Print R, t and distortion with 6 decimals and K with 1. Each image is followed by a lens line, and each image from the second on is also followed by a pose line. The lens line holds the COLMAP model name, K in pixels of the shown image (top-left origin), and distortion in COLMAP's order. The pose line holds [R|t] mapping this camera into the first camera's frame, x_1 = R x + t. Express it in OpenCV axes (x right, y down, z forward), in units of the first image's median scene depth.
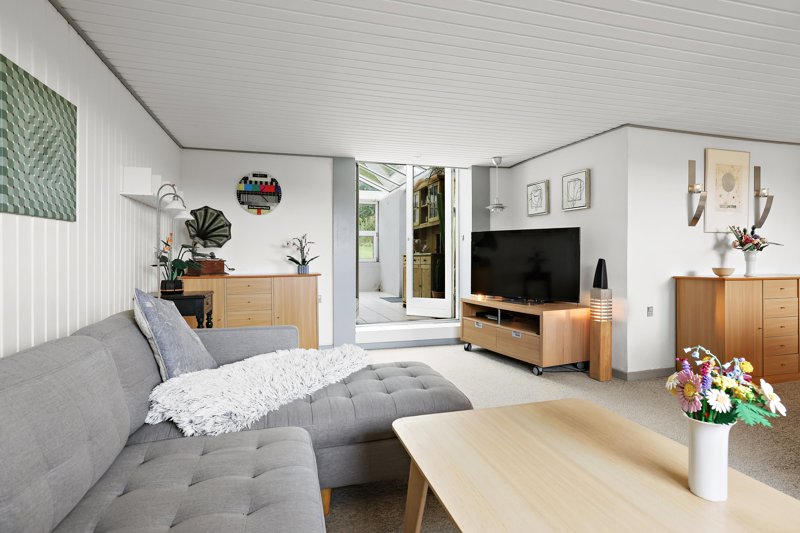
lens RADIAL K [[418.8, 0, 395.5], [0, 418.8, 261.1], [0, 0, 1]] dist [0.005113, 0.001981]
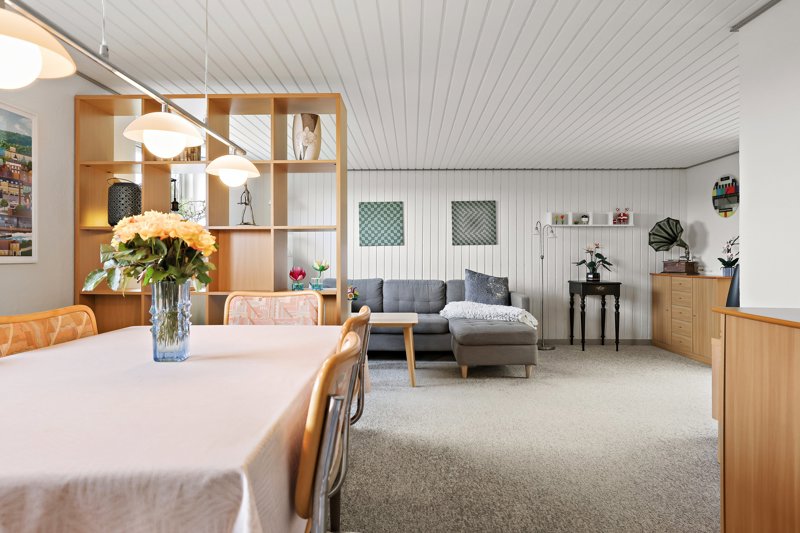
lens RADIAL K [[489.5, 0, 403.6], [0, 489.5, 265.0], [0, 0, 1]] dist [0.007024, 0.000772]
pose [[-0.290633, 0.017197, -0.956680, 1.092273], [-0.011206, 0.999709, 0.021375, -0.012101], [0.956769, 0.016933, -0.290355, 0.630905]]
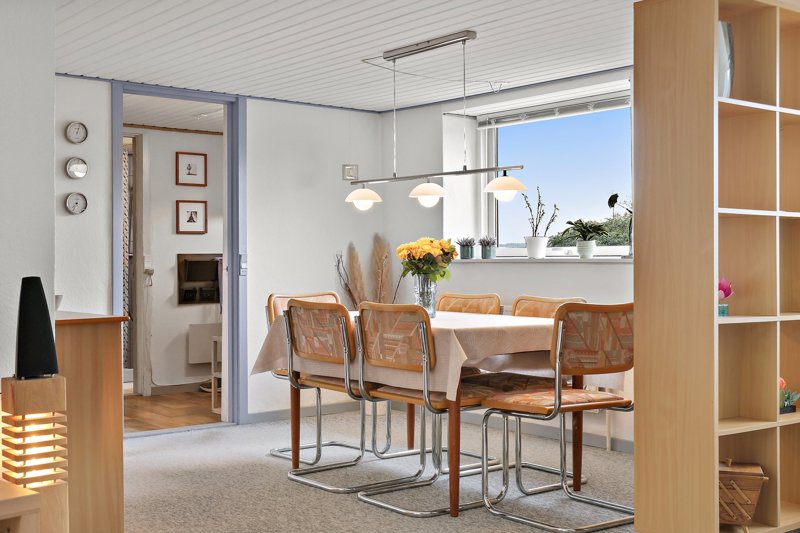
lens RADIAL K [[1029.7, 0, 397.8], [0, 1029.7, 262.1], [0, 0, 1]] dist [0.034728, 0.000000]
pose [[-0.378373, 0.000683, 0.925653, -0.254556], [0.015145, 0.999870, 0.005453, -0.014608], [-0.925529, 0.016082, -0.378335, 0.880726]]
